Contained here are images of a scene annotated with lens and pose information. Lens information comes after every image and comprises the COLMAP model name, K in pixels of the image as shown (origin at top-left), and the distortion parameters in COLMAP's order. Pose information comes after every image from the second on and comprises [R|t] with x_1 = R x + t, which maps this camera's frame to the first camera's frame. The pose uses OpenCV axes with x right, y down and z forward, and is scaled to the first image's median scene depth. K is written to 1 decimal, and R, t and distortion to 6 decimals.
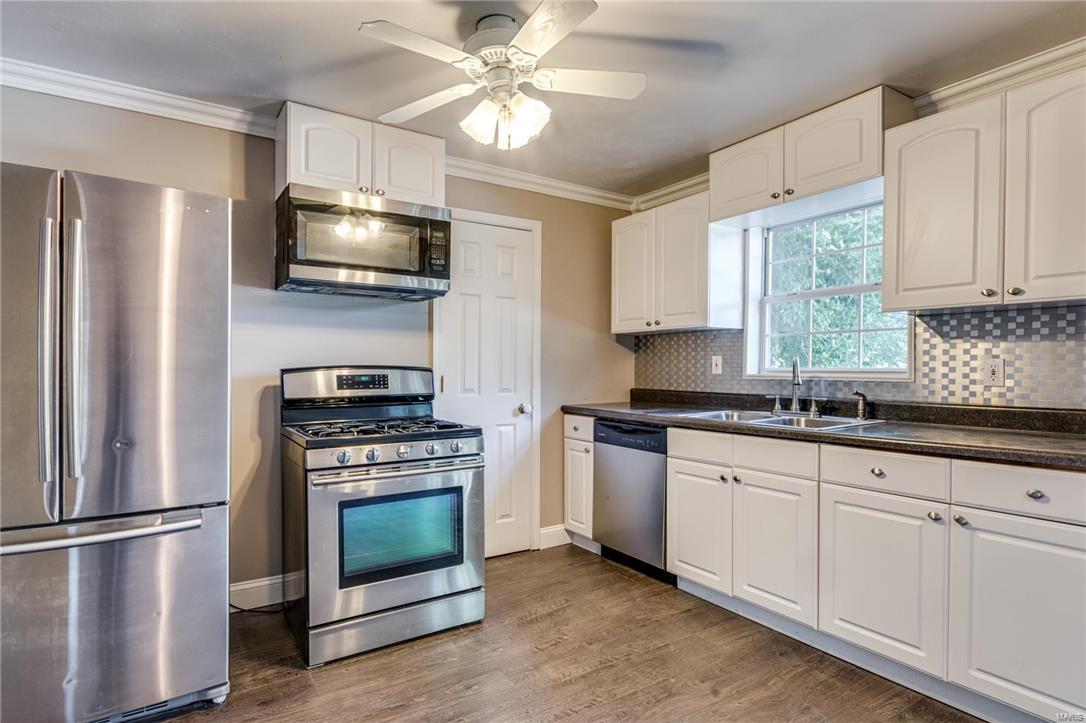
lens RADIAL K [[576.2, 0, 539.1], [0, 576.2, 376.0], [0, 0, 1]] dist [0.014797, -0.000459]
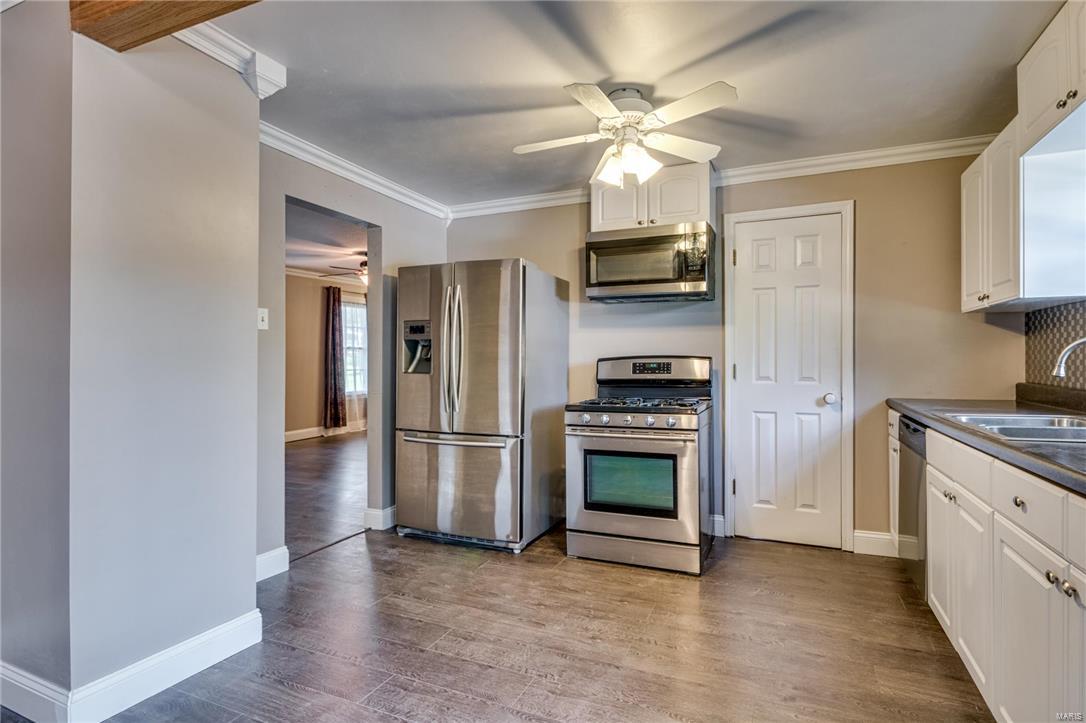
lens RADIAL K [[554.8, 0, 550.9], [0, 554.8, 359.5], [0, 0, 1]] dist [0.001631, 0.002638]
pose [[0.549310, -0.004074, -0.835609, 0.637779], [-0.008202, 0.999914, -0.010267, 0.005682], [0.835578, 0.012494, 0.549229, 0.131675]]
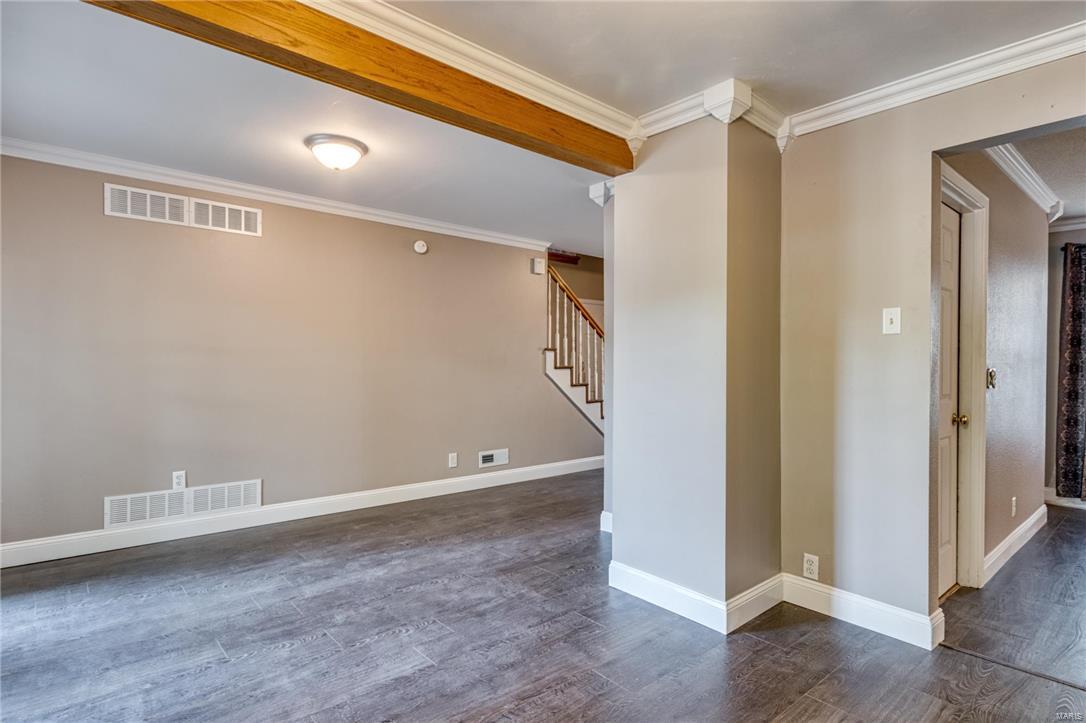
lens RADIAL K [[554.8, 0, 520.9], [0, 554.8, 373.1], [0, 0, 1]] dist [0.001631, 0.002638]
pose [[-0.993685, -0.010367, -0.111726, 0.138414], [-0.012563, 0.999741, 0.018964, -0.004774], [0.111500, 0.020248, -0.993558, 1.043404]]
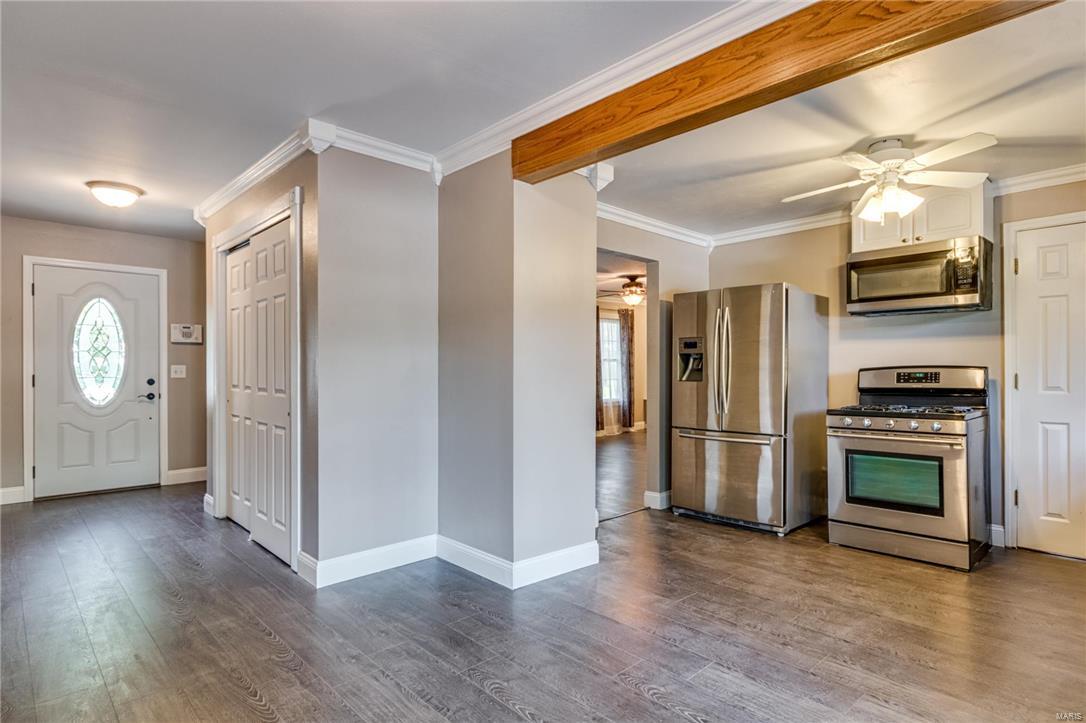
lens RADIAL K [[587.4, 0, 542.1], [0, 587.4, 368.9], [0, 0, 1]] dist [0.008318, -0.000389]
pose [[0.171889, -0.006120, -0.985097, 0.946017], [-0.010087, 0.999917, -0.007972, 0.010191], [0.985065, 0.011306, 0.171813, -0.112424]]
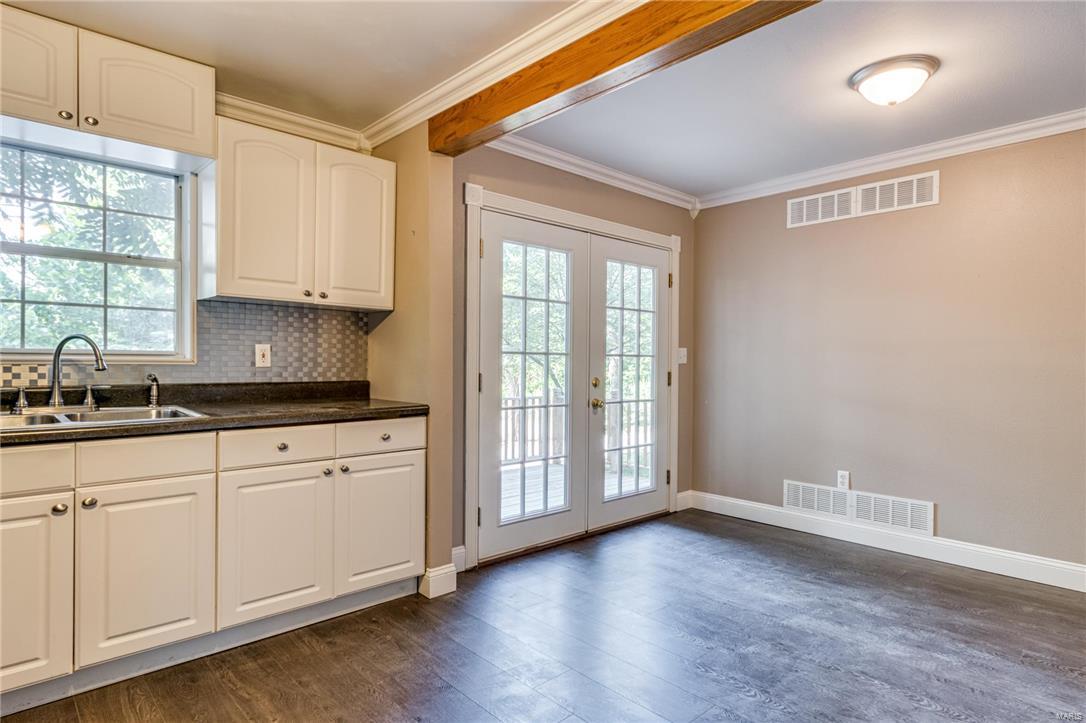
lens RADIAL K [[587.4, 0, 545.3], [0, 587.4, 369.7], [0, 0, 1]] dist [0.008318, -0.000389]
pose [[-0.174007, -0.019632, 0.984549, -0.451533], [0.002299, 0.999790, 0.020342, -0.000386], [-0.984742, 0.005803, -0.173925, 0.541413]]
